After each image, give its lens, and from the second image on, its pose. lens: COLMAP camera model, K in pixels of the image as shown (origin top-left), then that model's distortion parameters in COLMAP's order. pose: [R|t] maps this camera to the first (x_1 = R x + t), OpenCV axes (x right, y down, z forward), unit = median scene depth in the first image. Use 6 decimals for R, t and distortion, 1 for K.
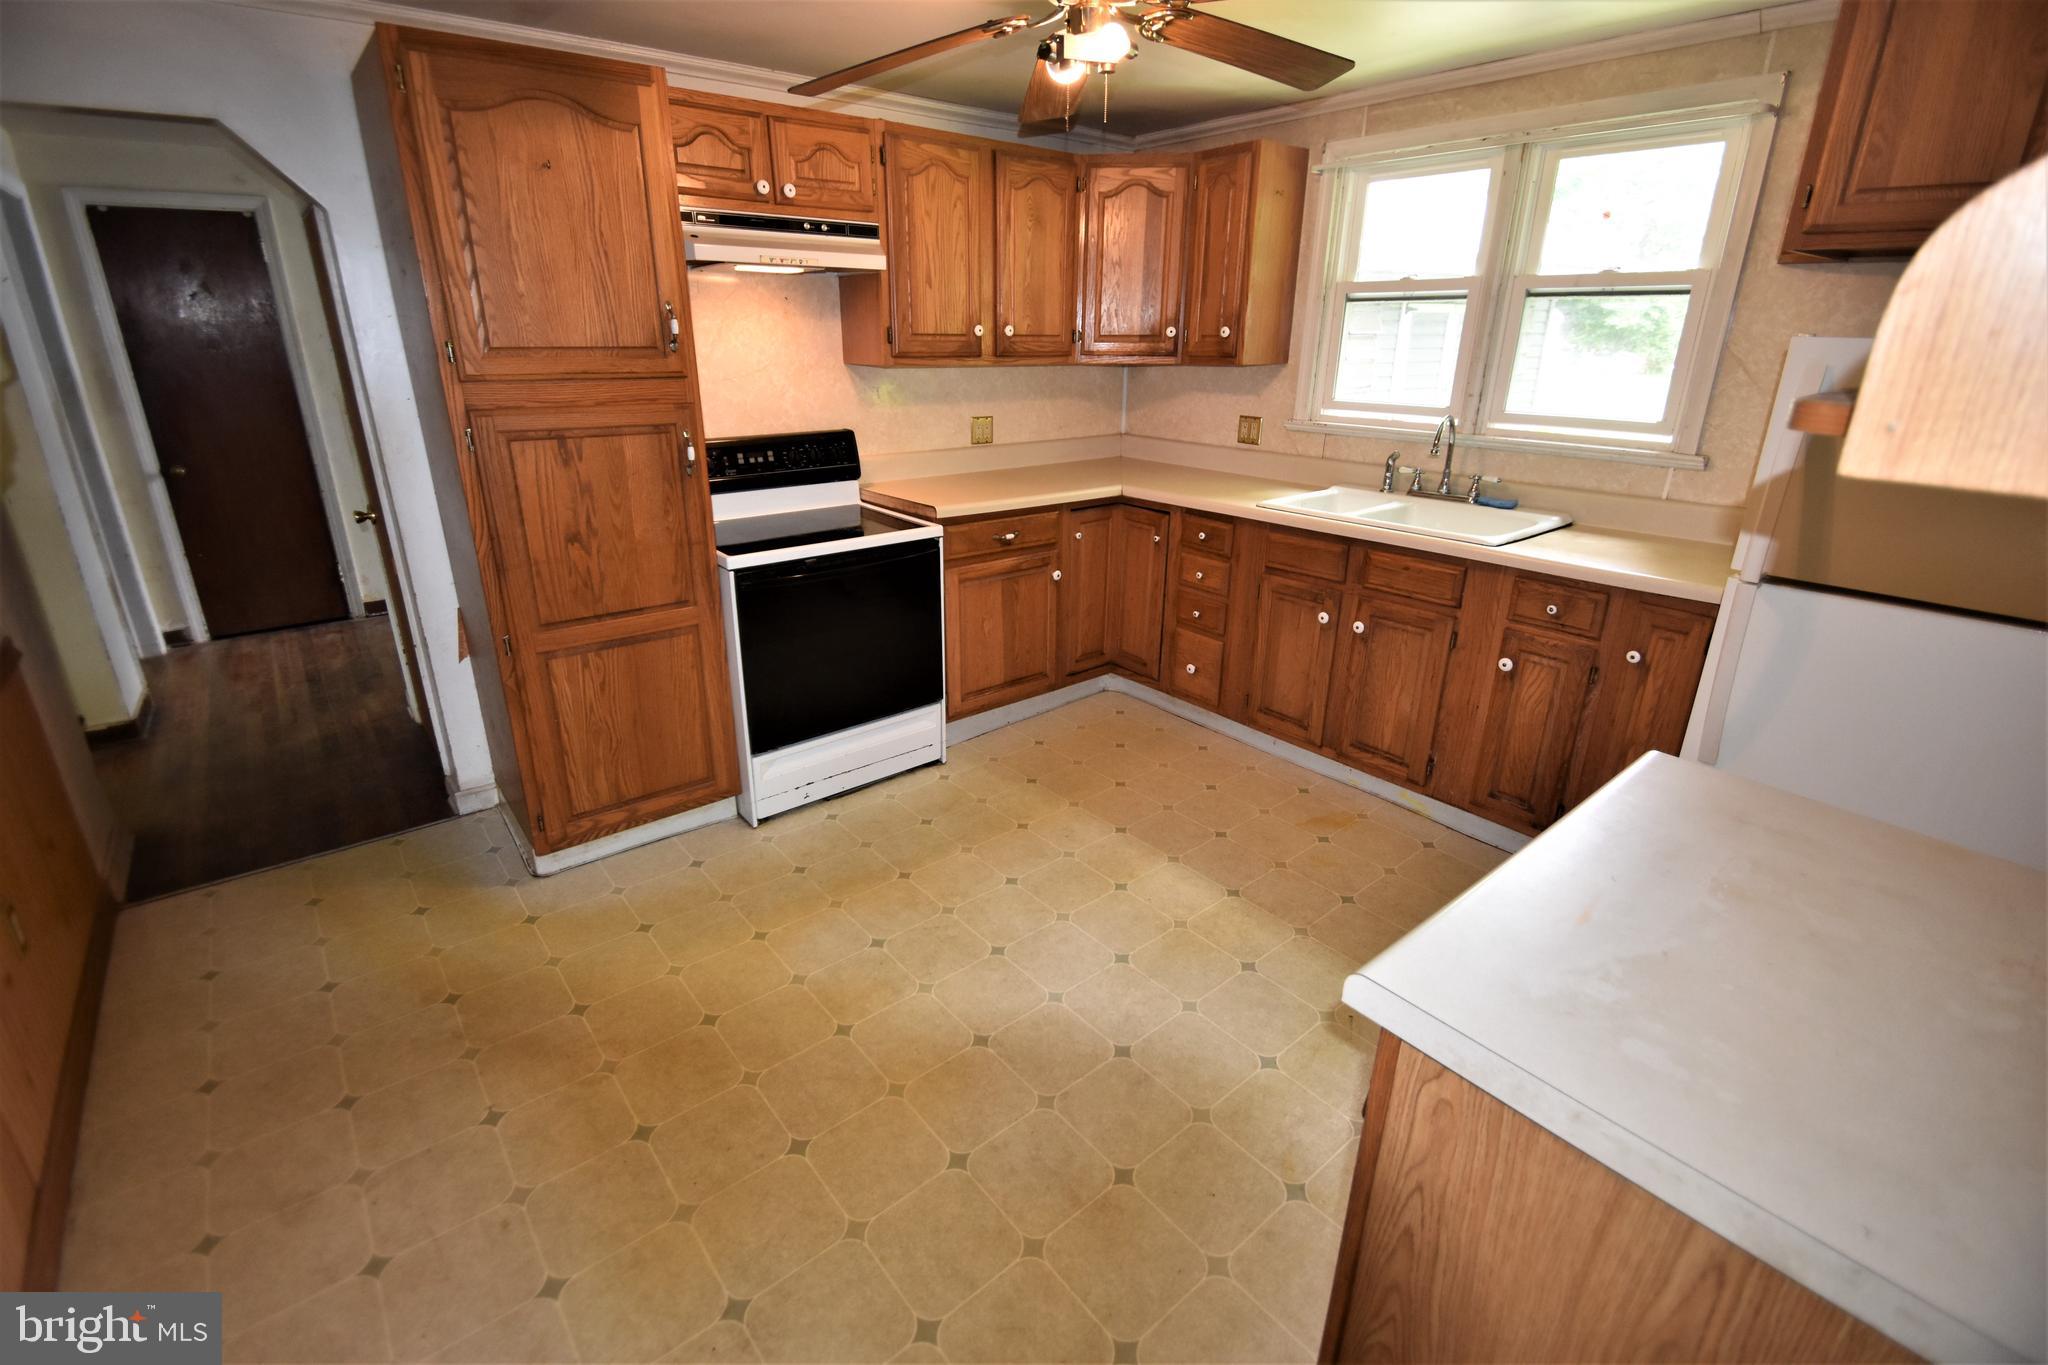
lens RADIAL K [[910.2, 0, 1021.2], [0, 910.2, 677.1], [0, 0, 1]] dist [-0.002088, -0.001823]
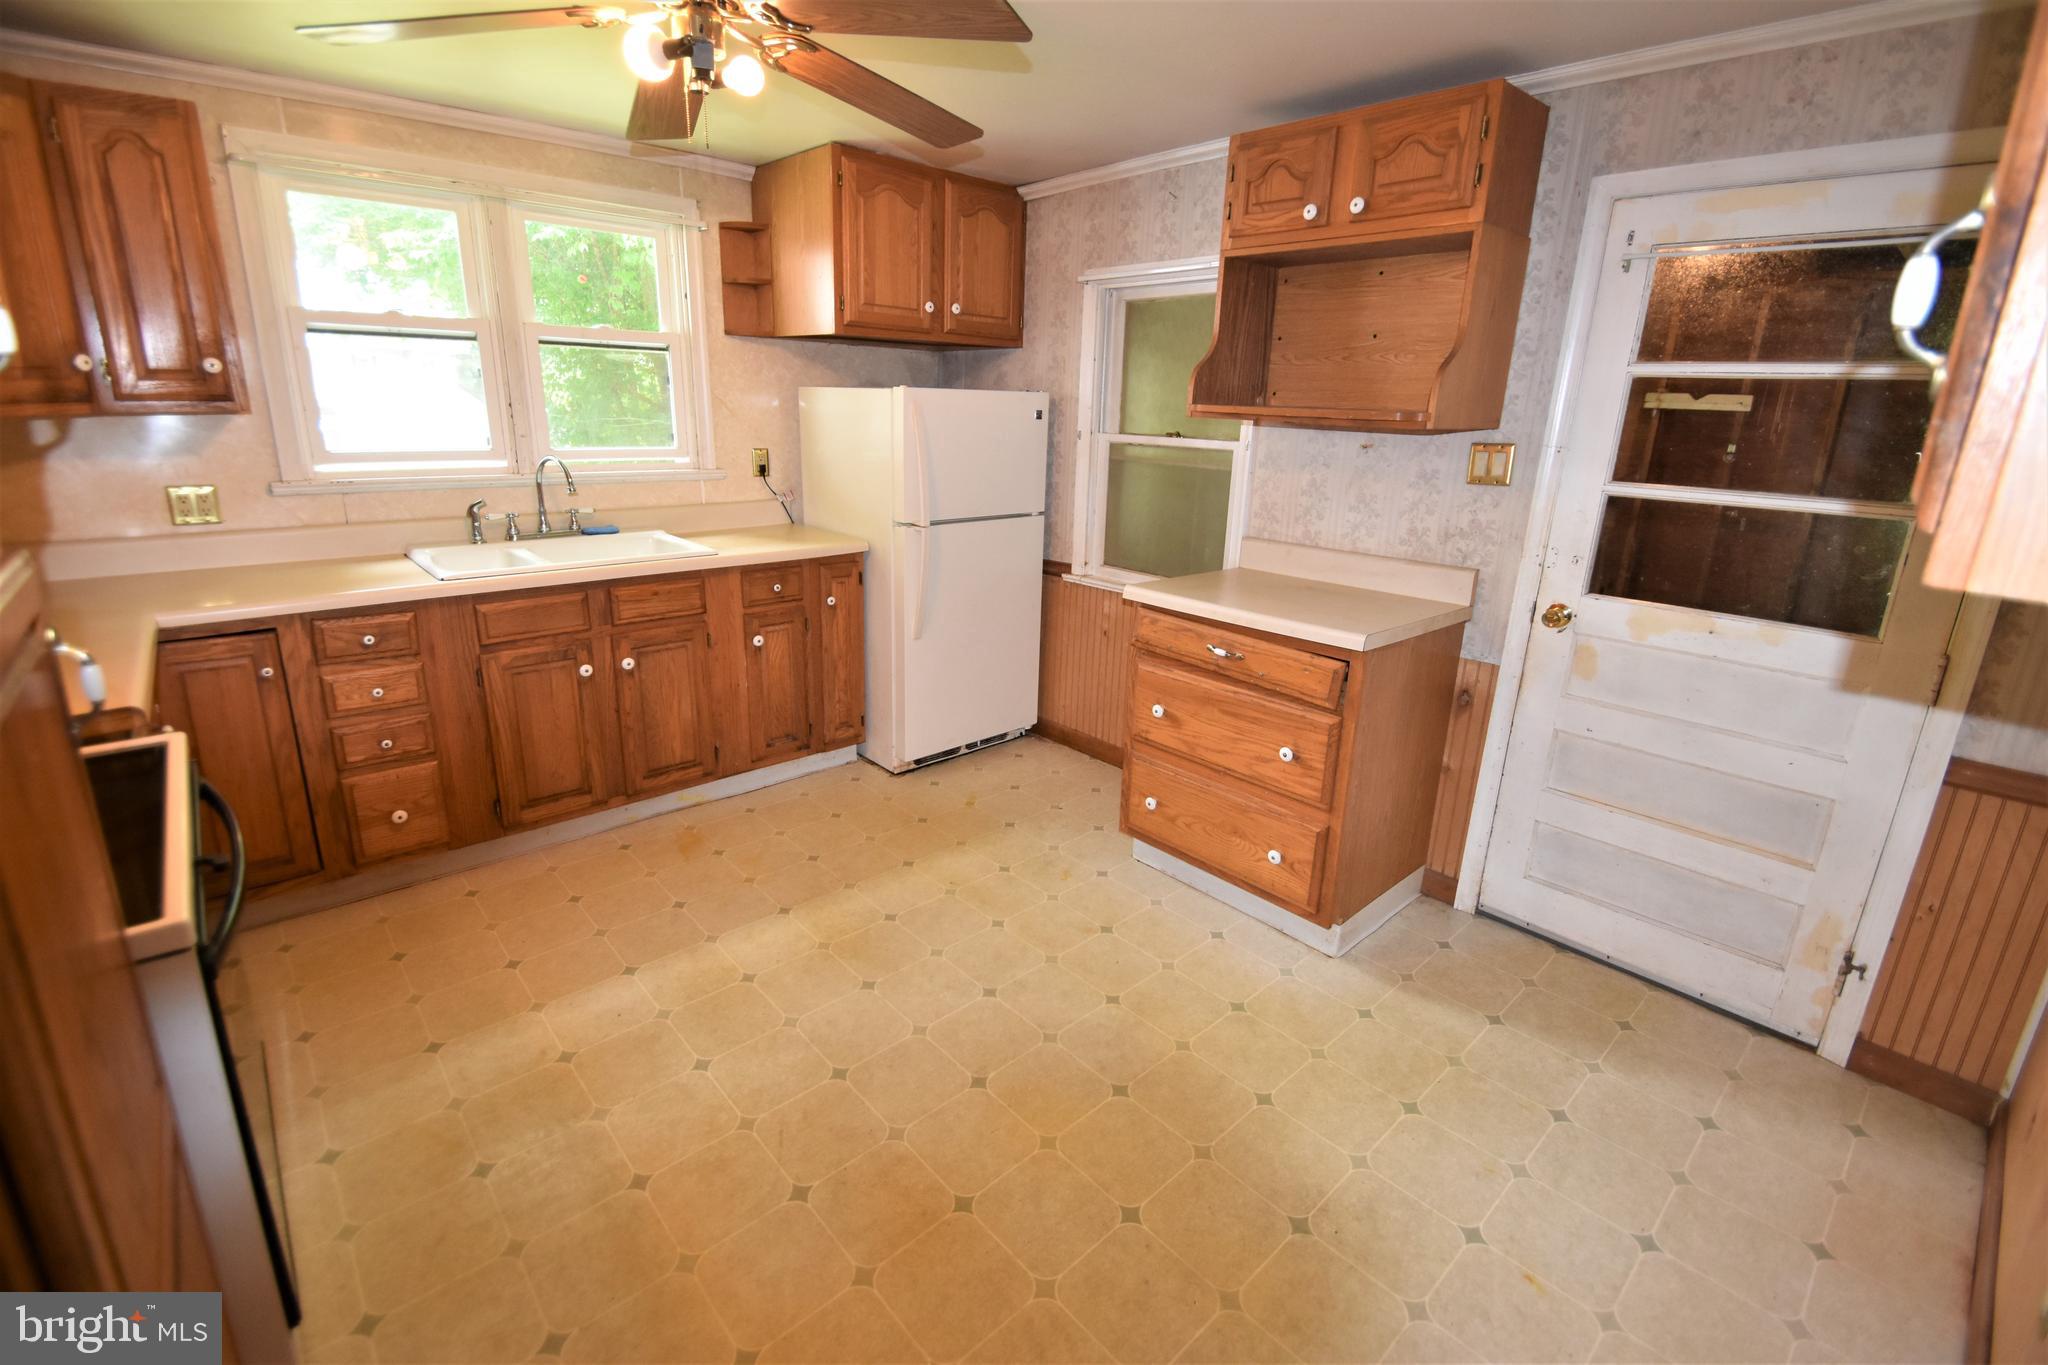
lens RADIAL K [[910.2, 0, 1014.1], [0, 910.2, 672.8], [0, 0, 1]] dist [-0.002088, -0.001823]
pose [[-0.060573, -0.293868, 0.953925, -0.602375], [0.327422, 0.896952, 0.297107, -0.198978], [-0.942935, 0.330332, 0.041888, 0.539357]]
